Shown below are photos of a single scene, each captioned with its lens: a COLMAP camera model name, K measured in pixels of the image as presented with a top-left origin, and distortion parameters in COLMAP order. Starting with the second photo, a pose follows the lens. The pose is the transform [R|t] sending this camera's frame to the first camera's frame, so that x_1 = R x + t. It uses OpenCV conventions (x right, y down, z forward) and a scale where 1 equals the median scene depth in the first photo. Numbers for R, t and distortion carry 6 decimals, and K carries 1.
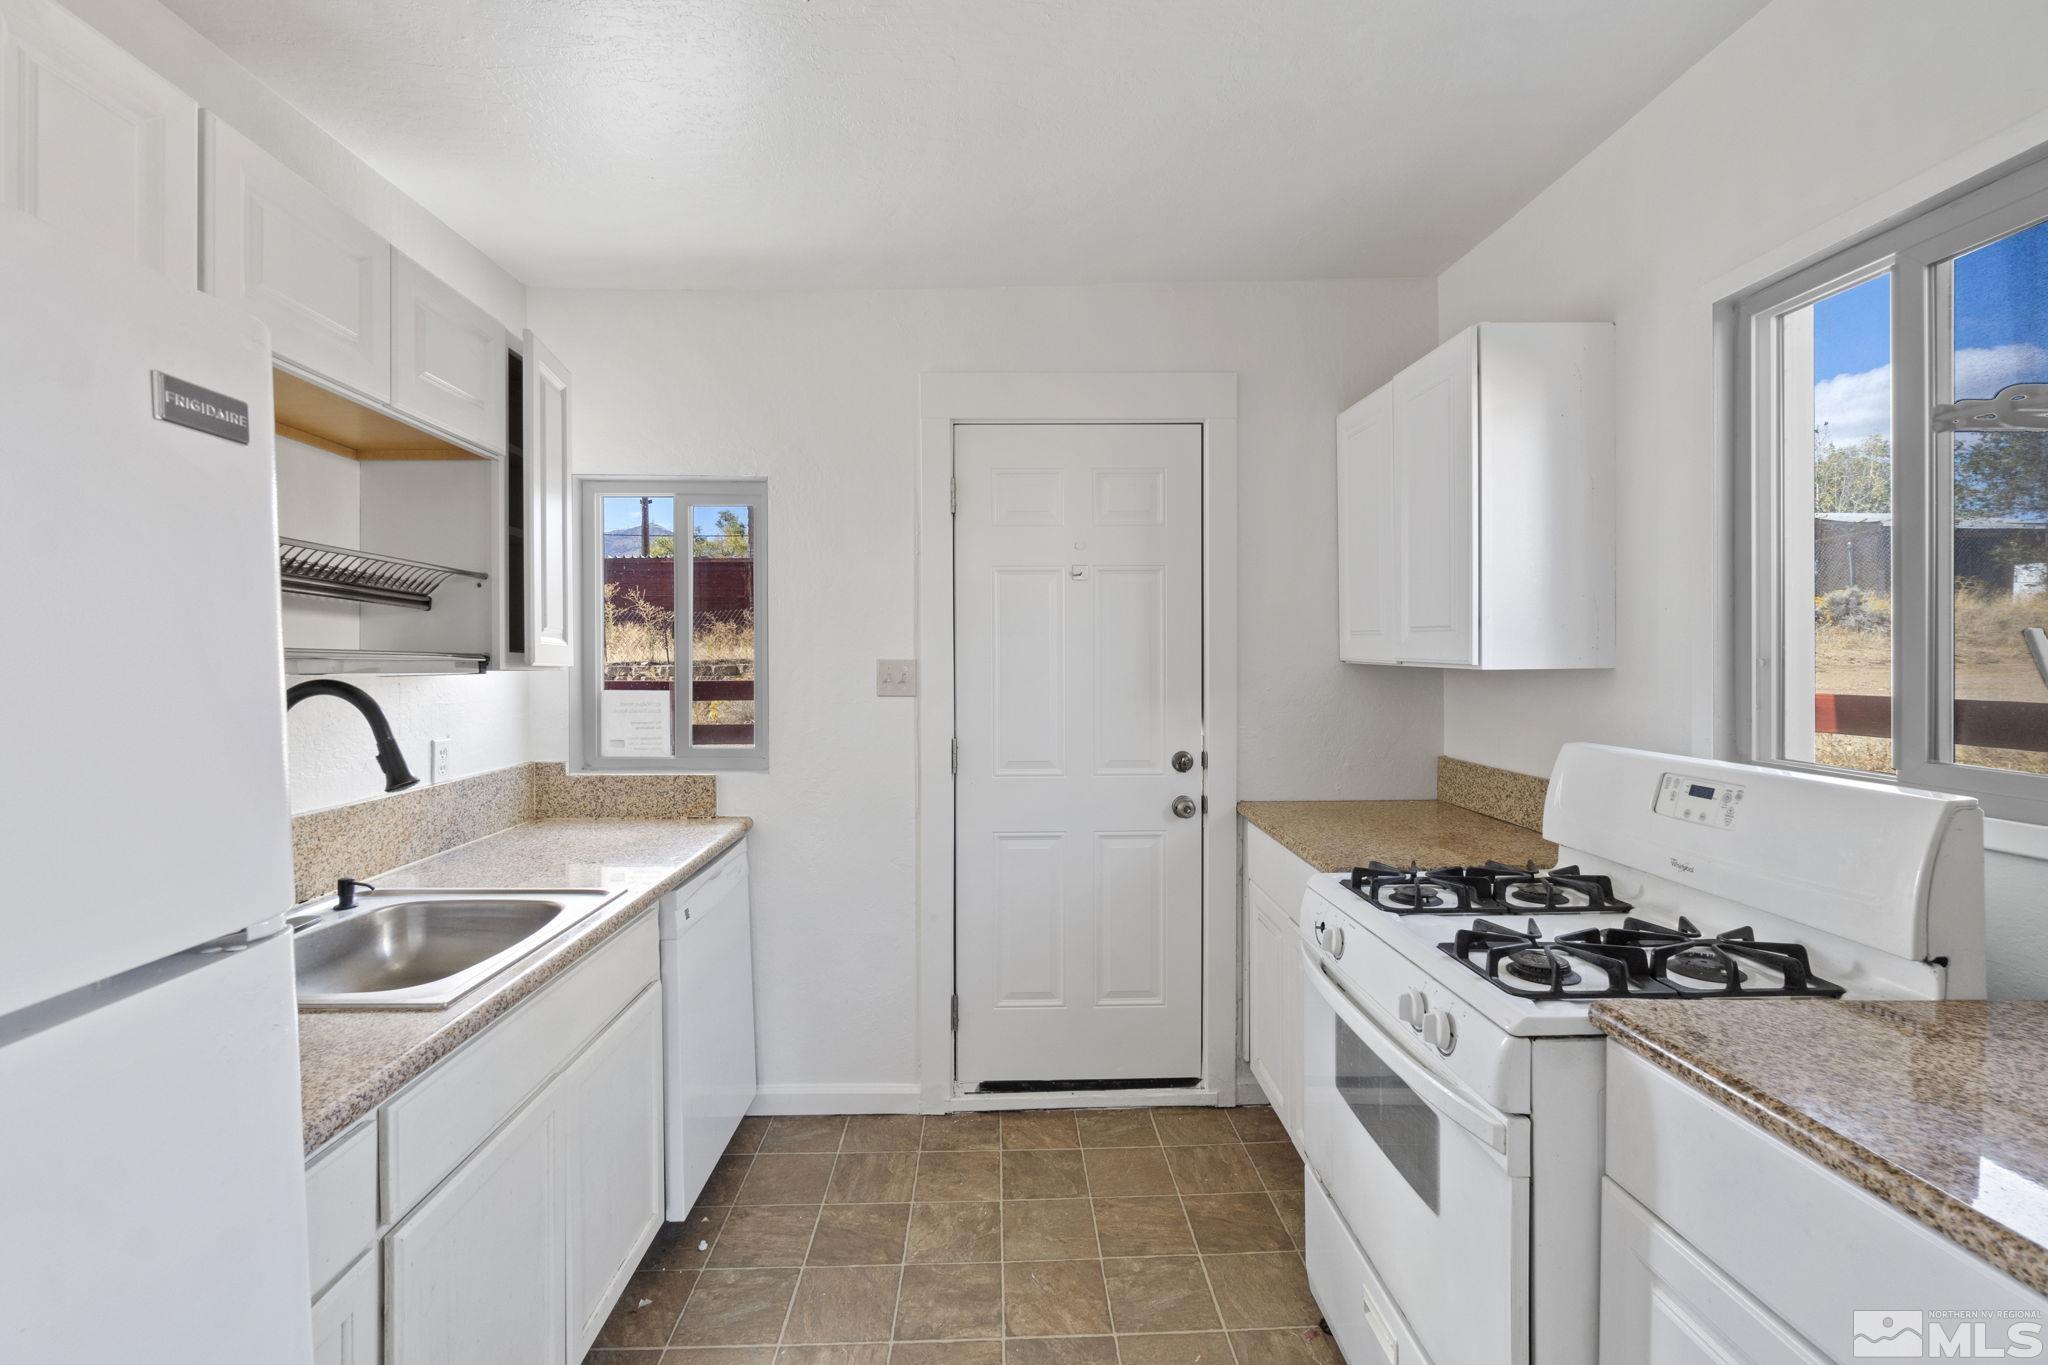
lens RADIAL K [[886.5, 0, 993.2], [0, 886.5, 653.5], [0, 0, 1]] dist [-0.019535, 0.005039]
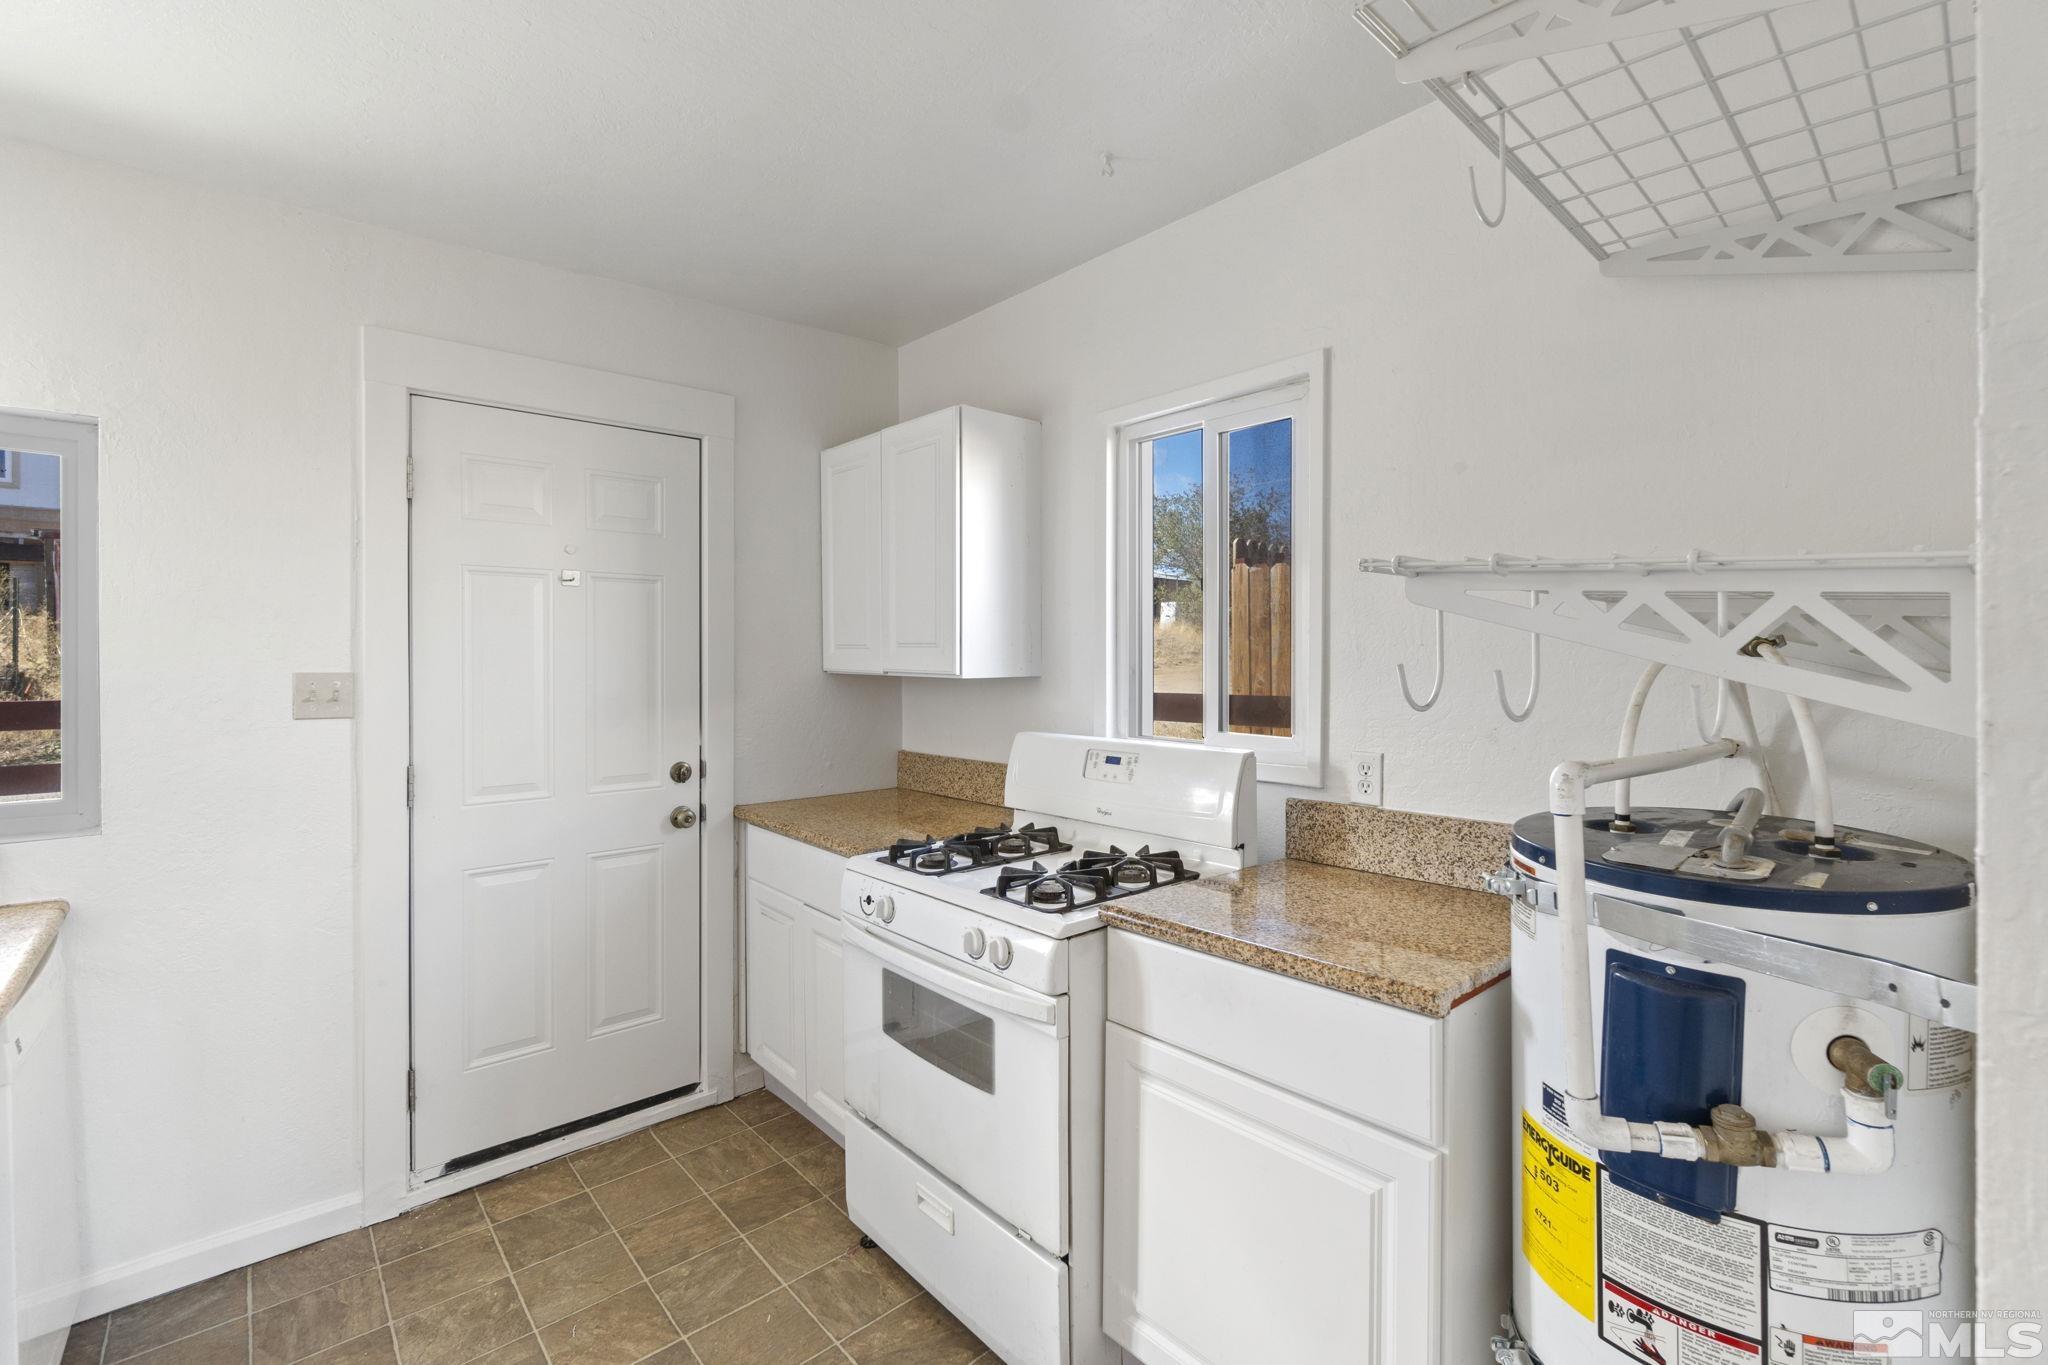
lens RADIAL K [[897.3, 0, 1018.6], [0, 897.3, 660.0], [0, 0, 1]] dist [-0.025172, 0.004927]
pose [[0.755163, 0.002006, 0.655534, -0.200607], [-0.001444, 0.999998, -0.001397, -0.005279], [-0.655535, 0.000108, 0.755164, -0.020885]]
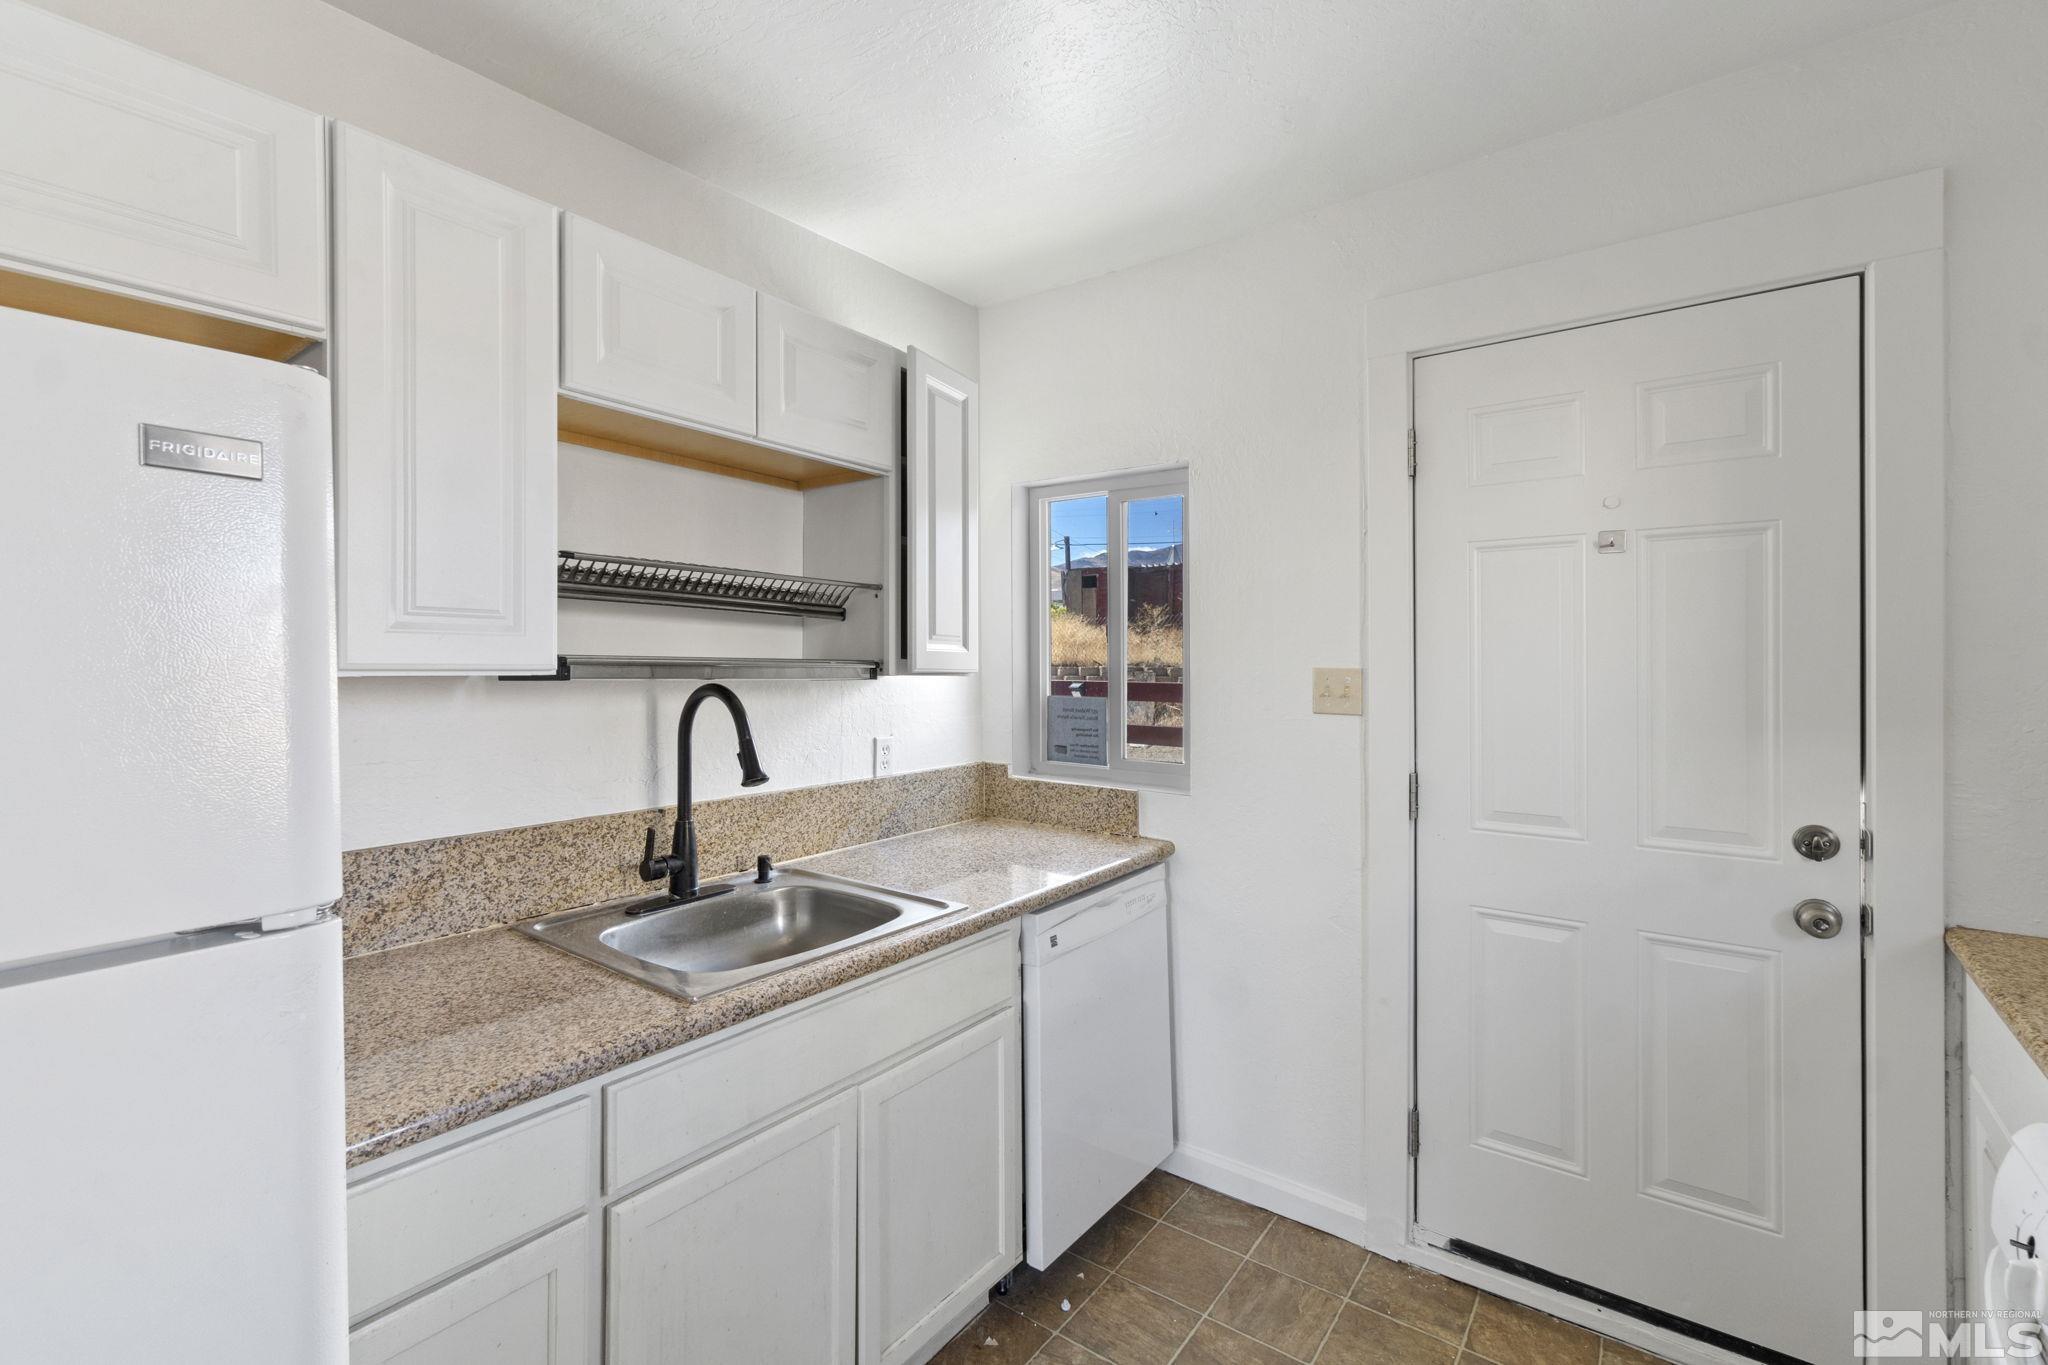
lens RADIAL K [[886.5, 0, 993.2], [0, 886.5, 653.5], [0, 0, 1]] dist [-0.019535, 0.005039]
pose [[0.783705, 0.000407, -0.621133, 0.178727], [-0.001288, 0.999999, -0.000970, -0.006476], [0.621132, 0.001561, 0.783705, 0.229561]]
